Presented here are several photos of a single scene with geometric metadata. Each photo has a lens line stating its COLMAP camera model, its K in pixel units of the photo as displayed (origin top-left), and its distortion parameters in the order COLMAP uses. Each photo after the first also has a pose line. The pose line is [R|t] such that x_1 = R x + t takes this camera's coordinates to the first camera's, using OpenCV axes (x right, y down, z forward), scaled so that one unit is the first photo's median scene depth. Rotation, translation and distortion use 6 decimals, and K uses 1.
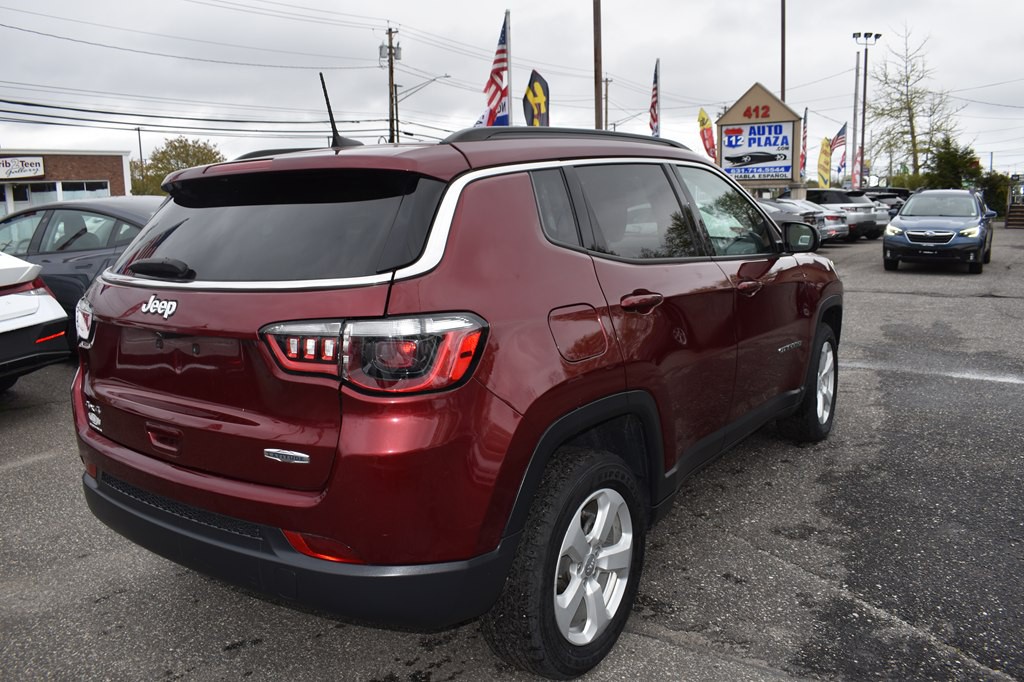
lens RADIAL K [[804.5, 0, 512.0], [0, 804.5, 341.0], [0, 0, 1]] dist [-0.100752, 0.019858]
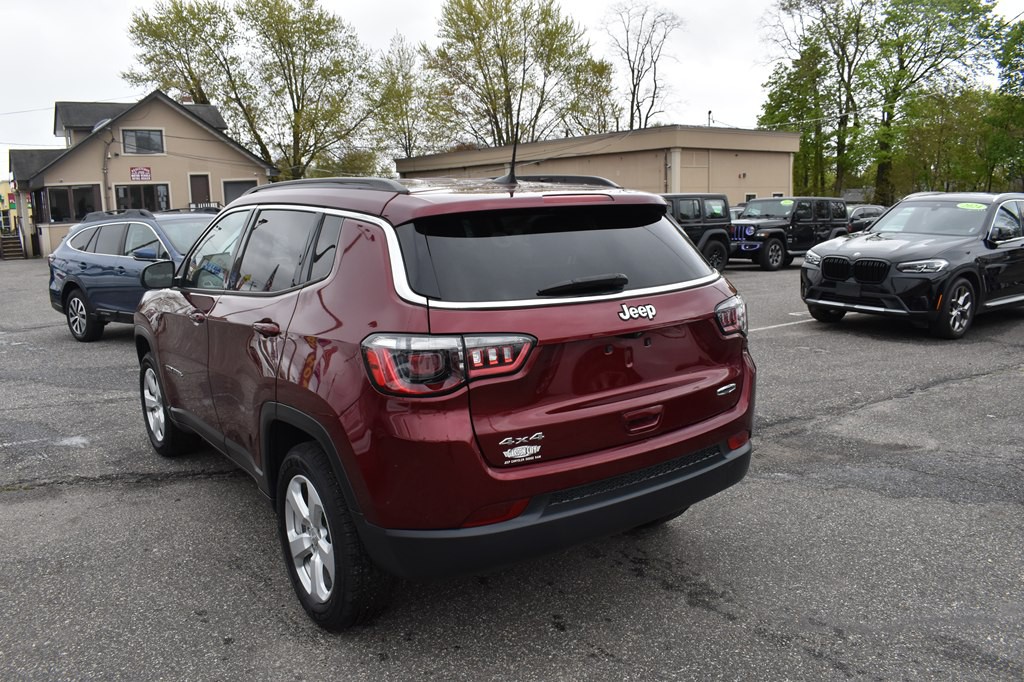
lens RADIAL K [[804.5, 0, 512.0], [0, 804.5, 341.0], [0, 0, 1]] dist [-0.100752, 0.019858]
pose [[0.328885, -0.143449, 0.933411, -0.184953], [0.181625, 0.979552, 0.086545, -0.015673], [-0.926740, 0.141067, 0.348214, 0.082998]]
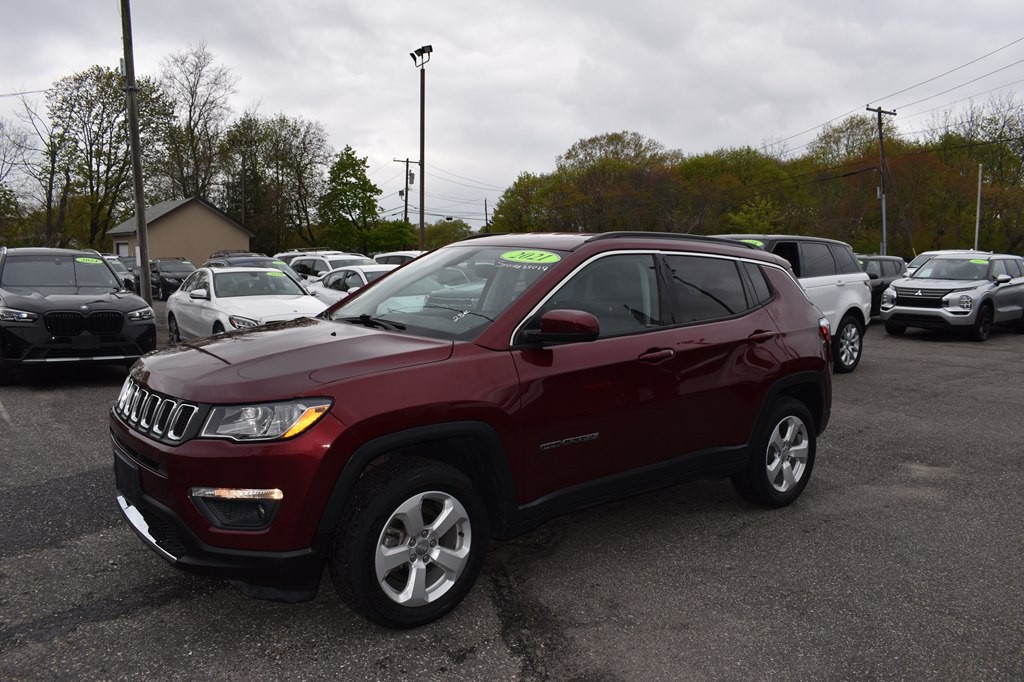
lens RADIAL K [[804.5, 0, 512.0], [0, 804.5, 341.0], [0, 0, 1]] dist [-0.100752, 0.019858]
pose [[-0.964861, -0.019783, 0.262014, -0.045154], [0.050999, 0.964099, 0.260599, -0.078008], [-0.257763, 0.264804, -0.929213, 0.425400]]
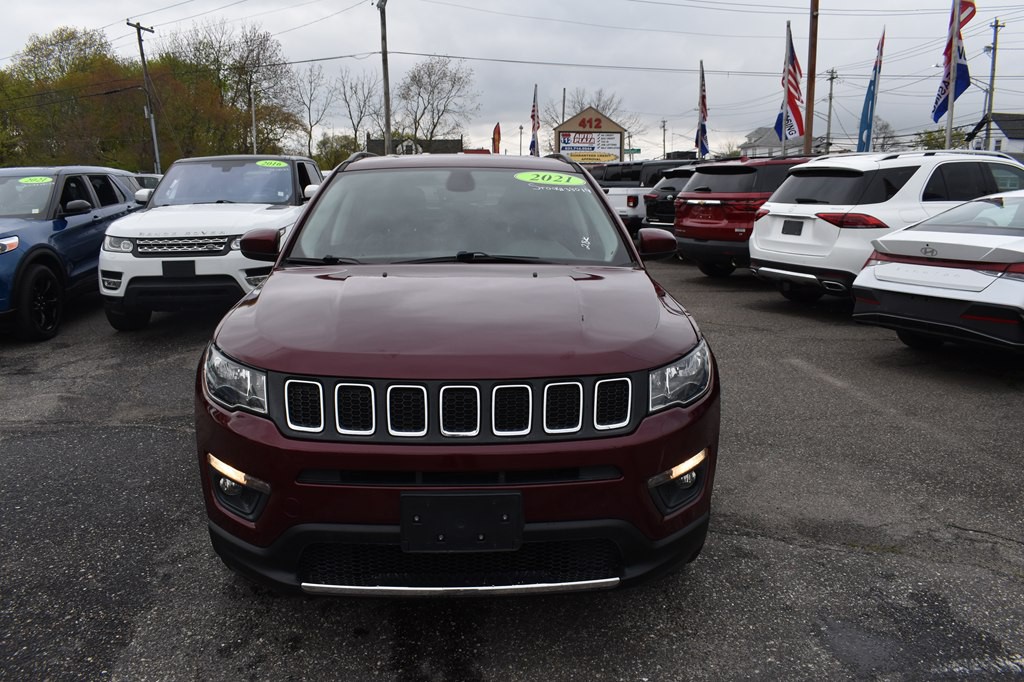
lens RADIAL K [[804.5, 0, 512.0], [0, 804.5, 341.0], [0, 0, 1]] dist [-0.100752, 0.019858]
pose [[-0.780148, 0.142006, -0.609265, 0.143499], [-0.090571, 0.937998, 0.334600, -0.072890], [0.619004, 0.316219, -0.718915, 0.376912]]
